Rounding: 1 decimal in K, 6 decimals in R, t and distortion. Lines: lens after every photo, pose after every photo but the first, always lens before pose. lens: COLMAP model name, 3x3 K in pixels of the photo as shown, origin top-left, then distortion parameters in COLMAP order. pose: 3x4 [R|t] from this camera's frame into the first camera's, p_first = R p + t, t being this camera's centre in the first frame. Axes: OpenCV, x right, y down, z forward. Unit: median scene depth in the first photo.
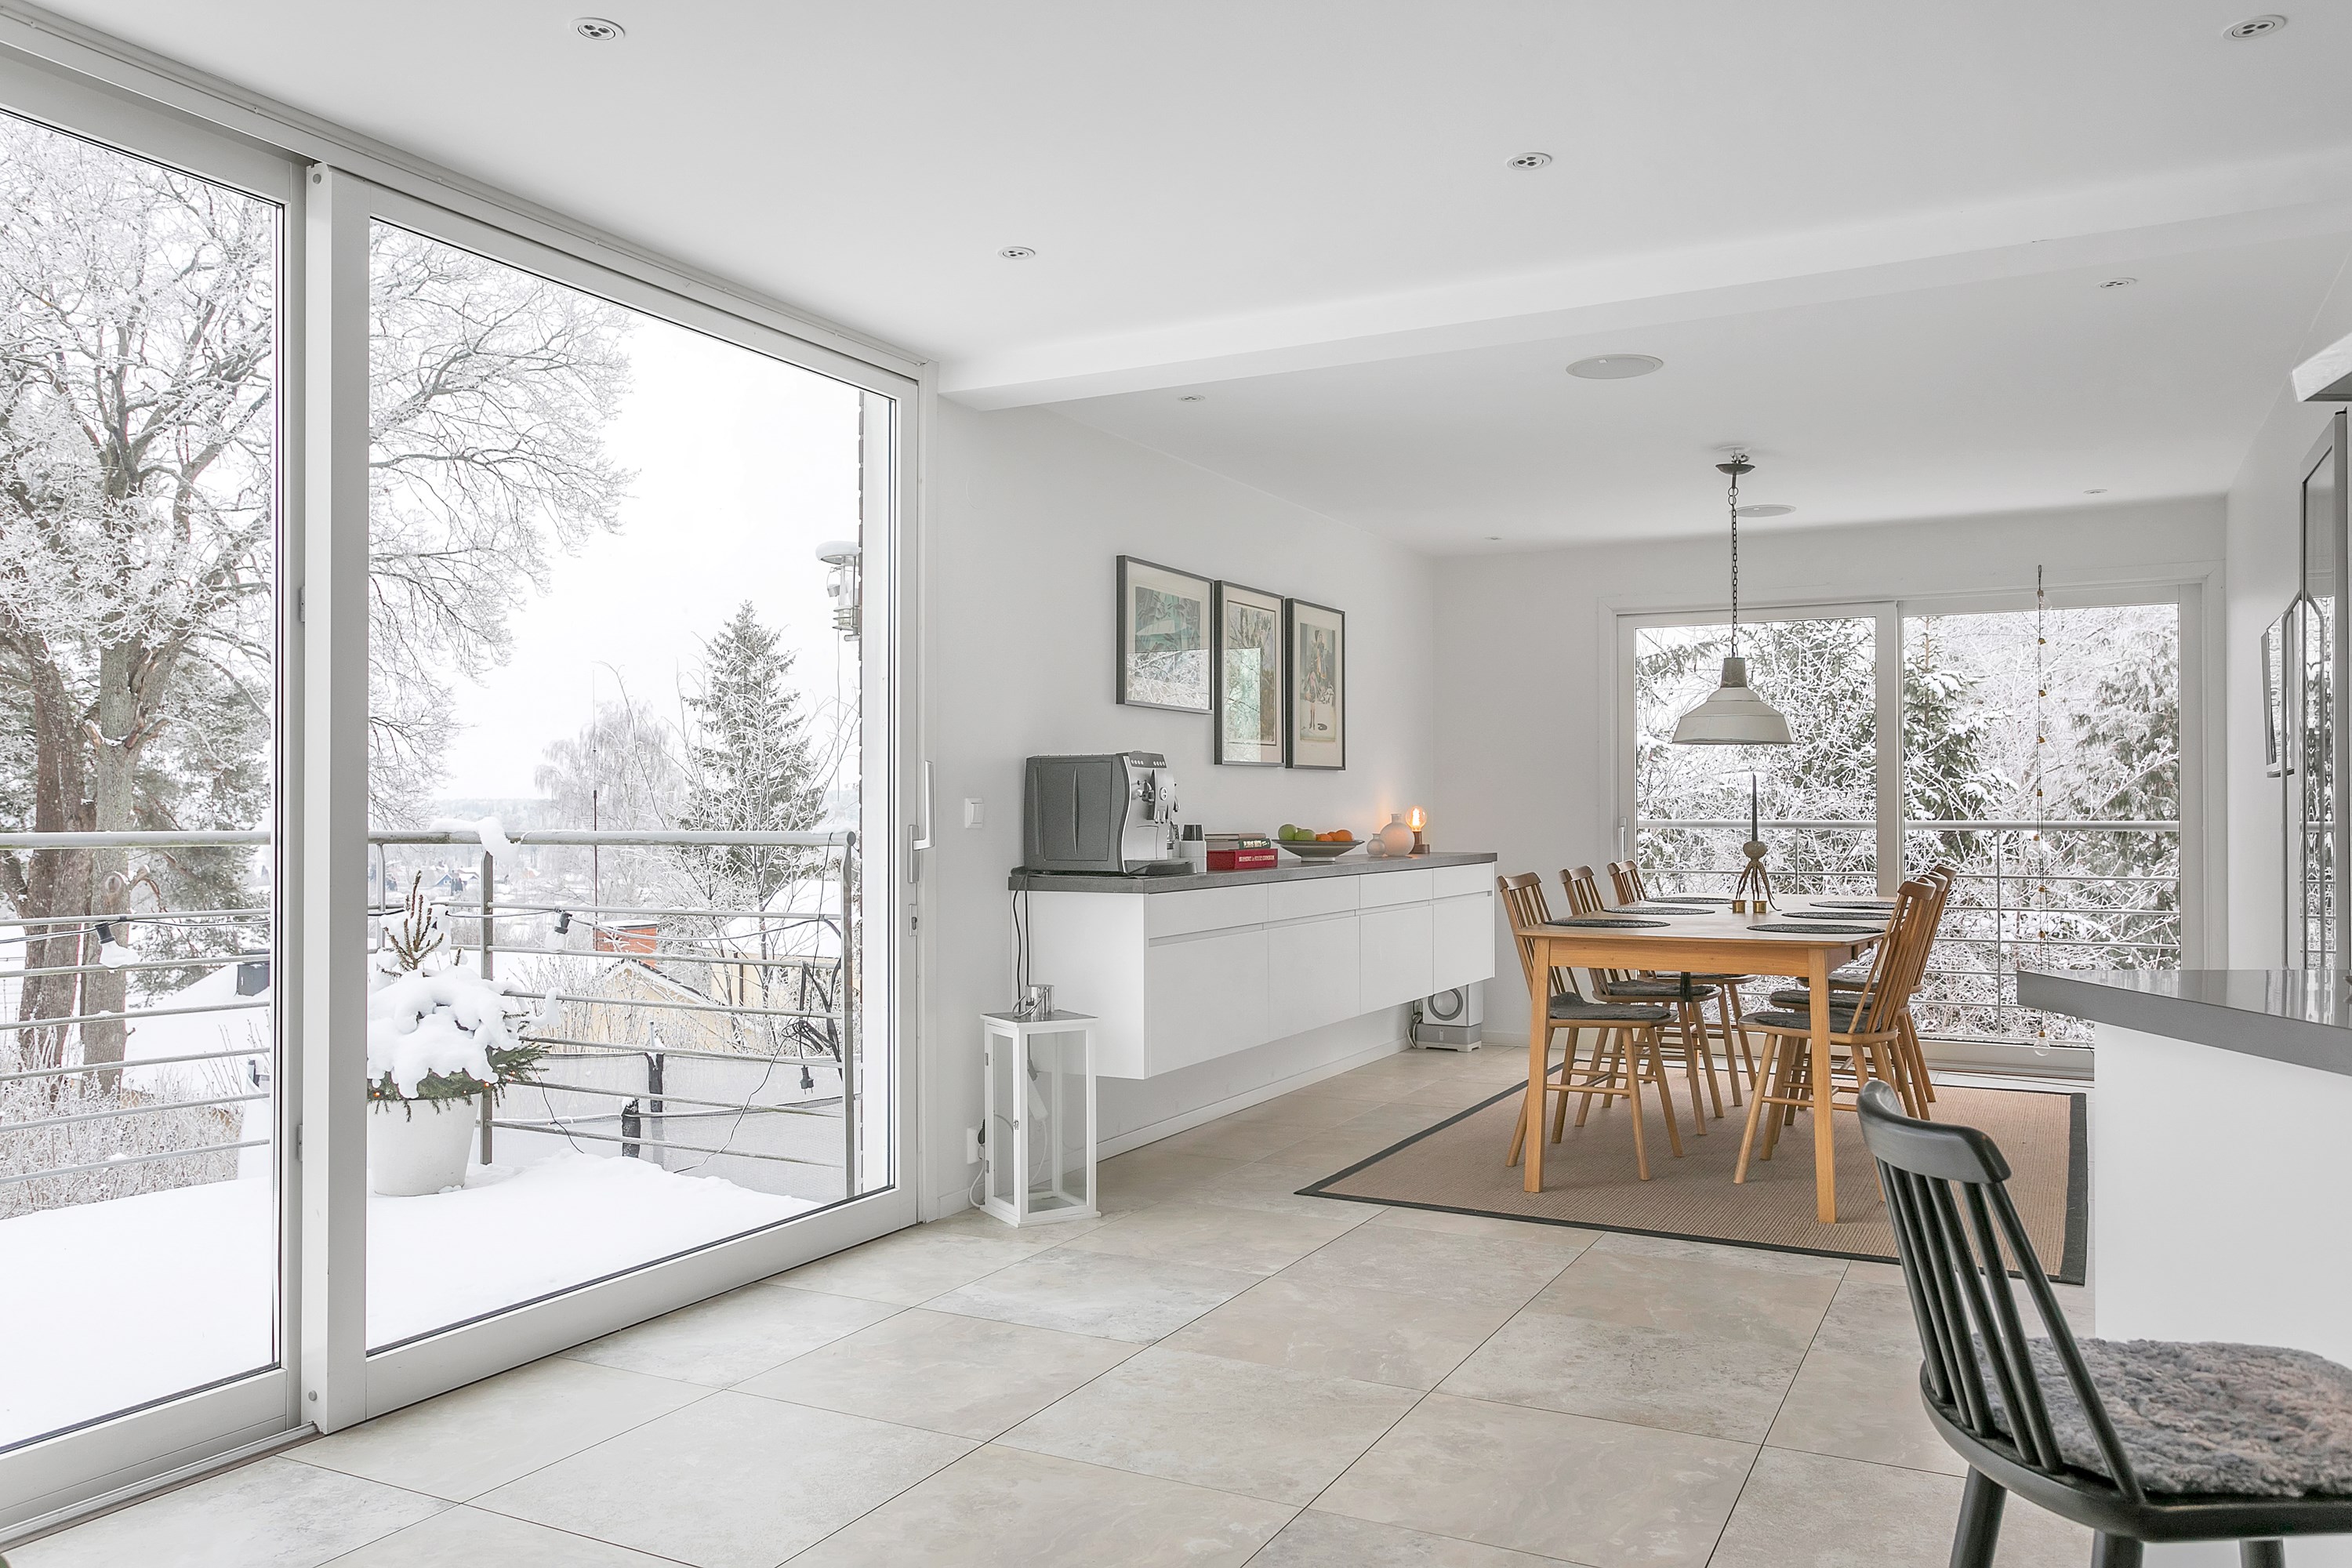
lens RADIAL K [[1785.1, 0, 1228.4], [0, 1785.1, 798.8], [0, 0, 1]] dist [-0.004423, -0.001654]
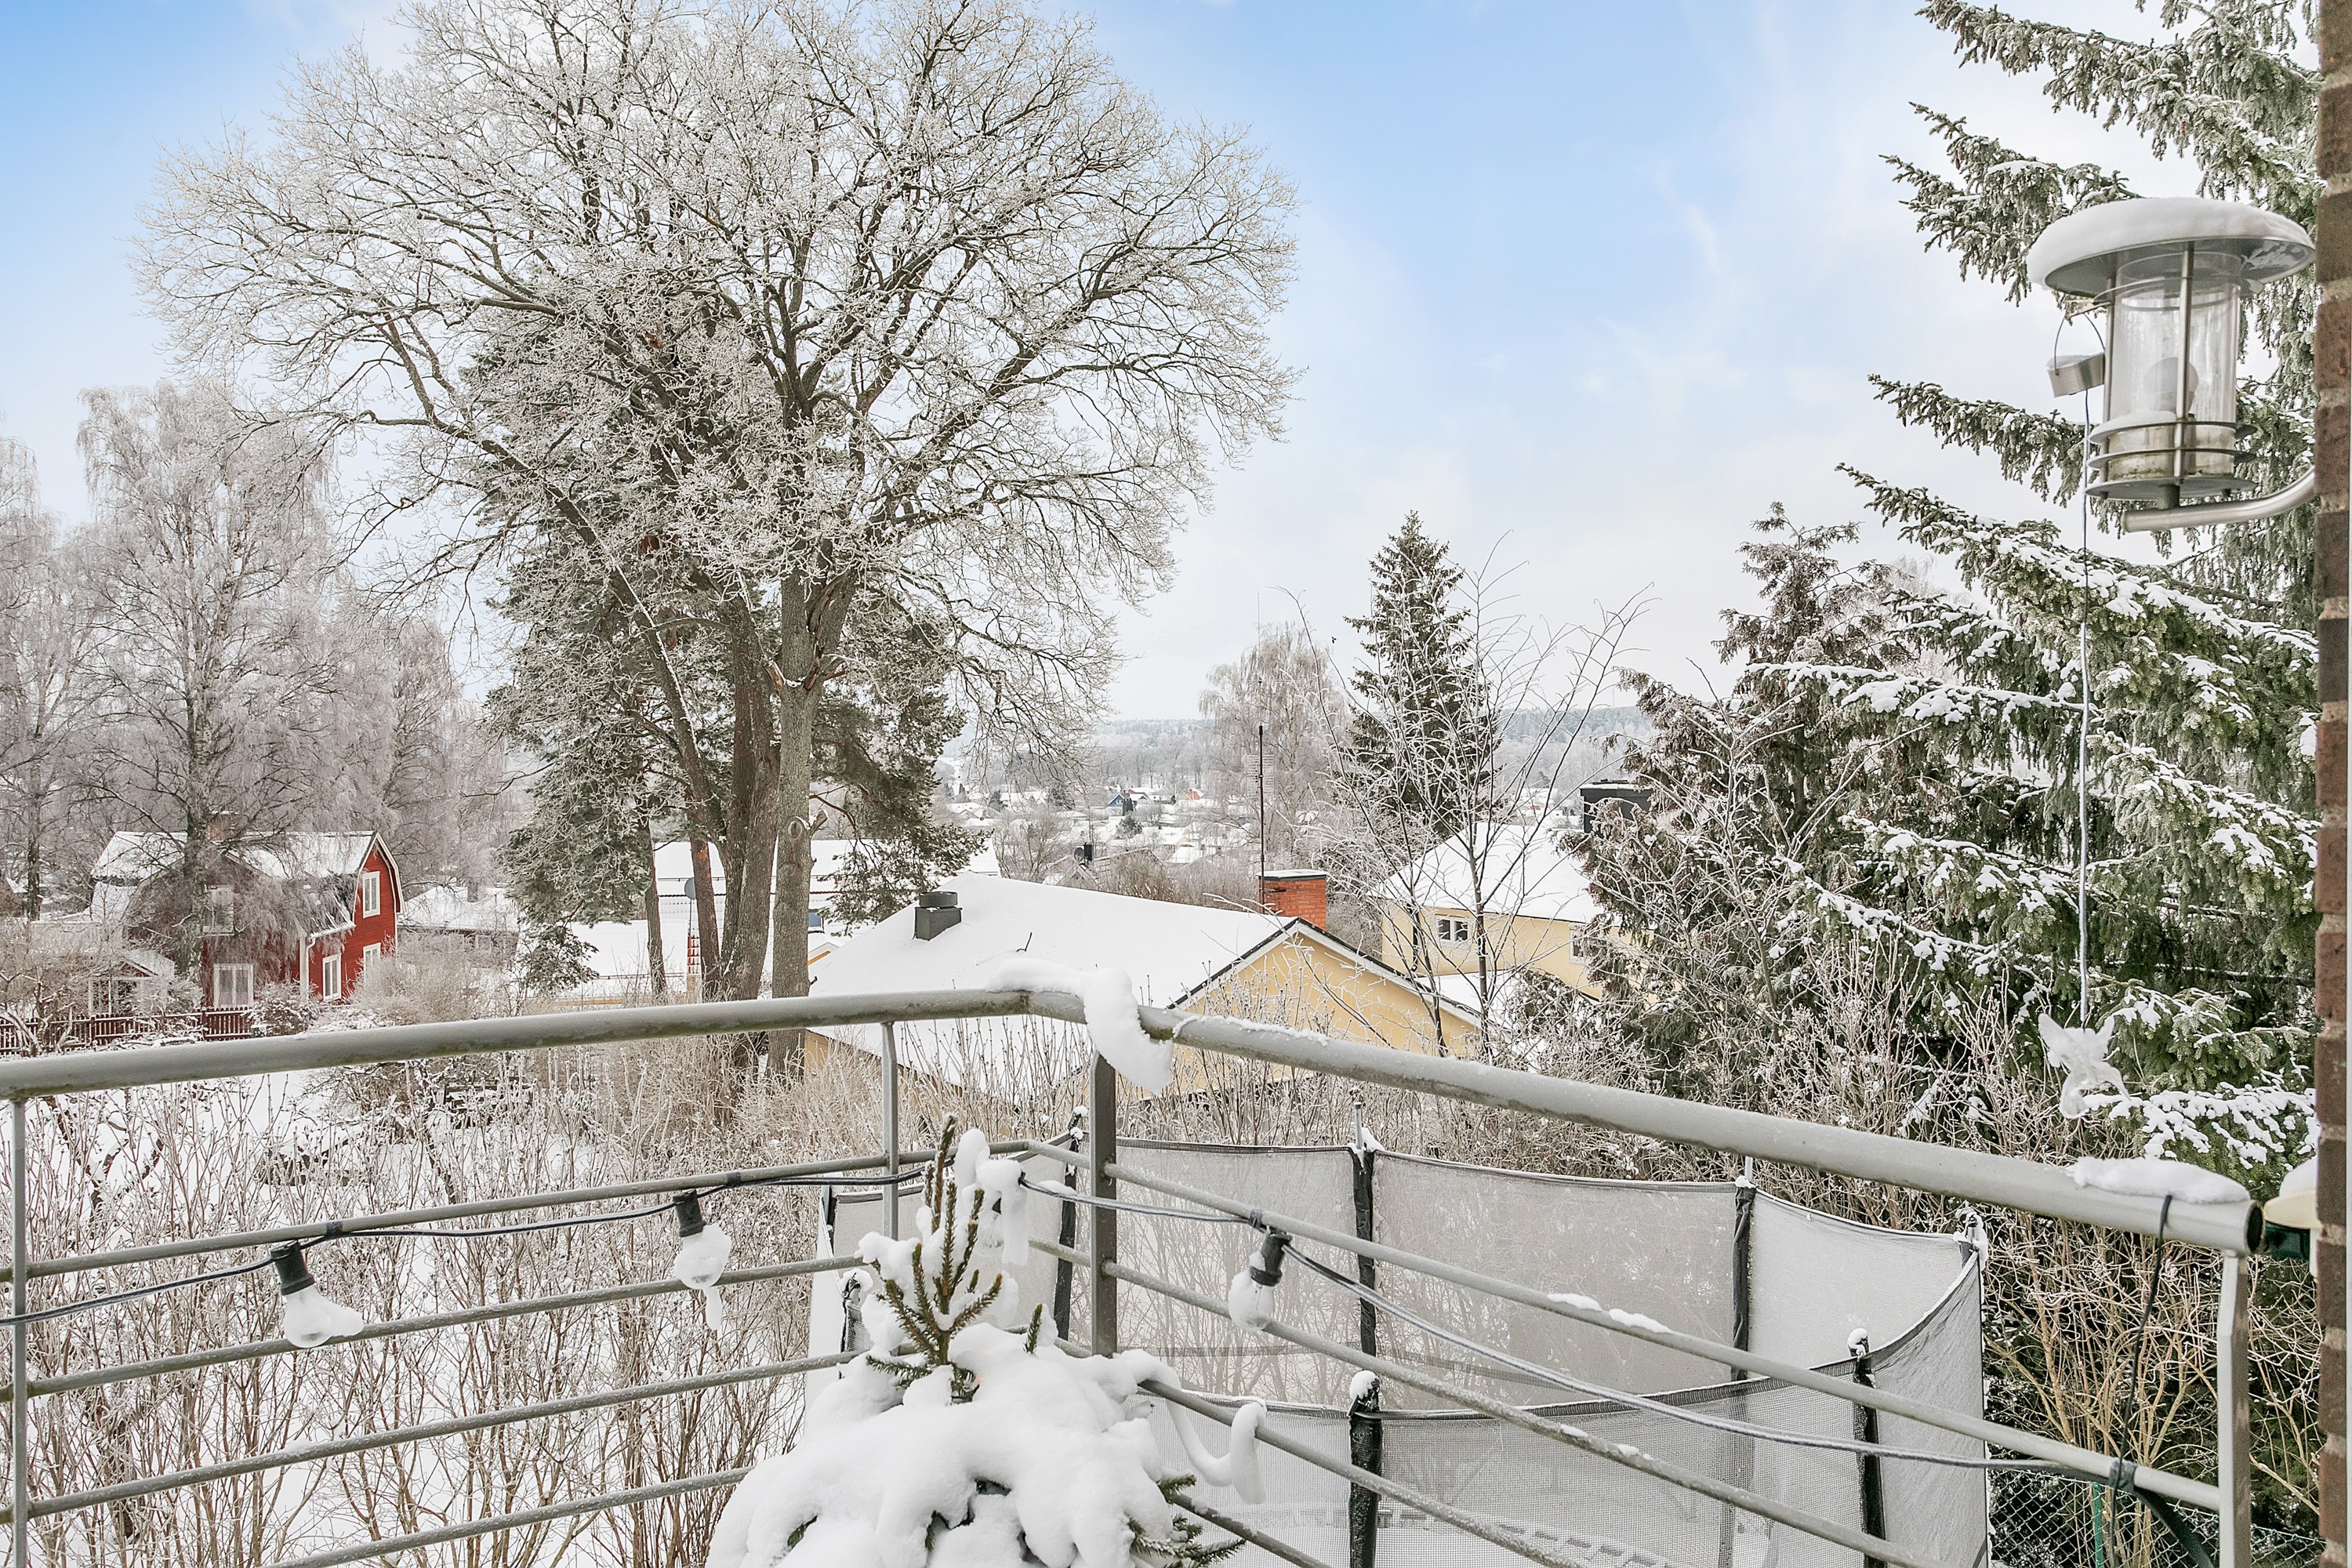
lens RADIAL K [[1799.3, 0, 1176.0], [0, 1799.3, 784.0], [0, 0, 1]] dist [-0.046714, -0.000550]
pose [[0.927478, 0.009069, -0.373767, -0.054919], [0.006228, 0.999192, 0.039698, -0.012327], [0.373825, -0.039146, 0.926673, 0.140612]]
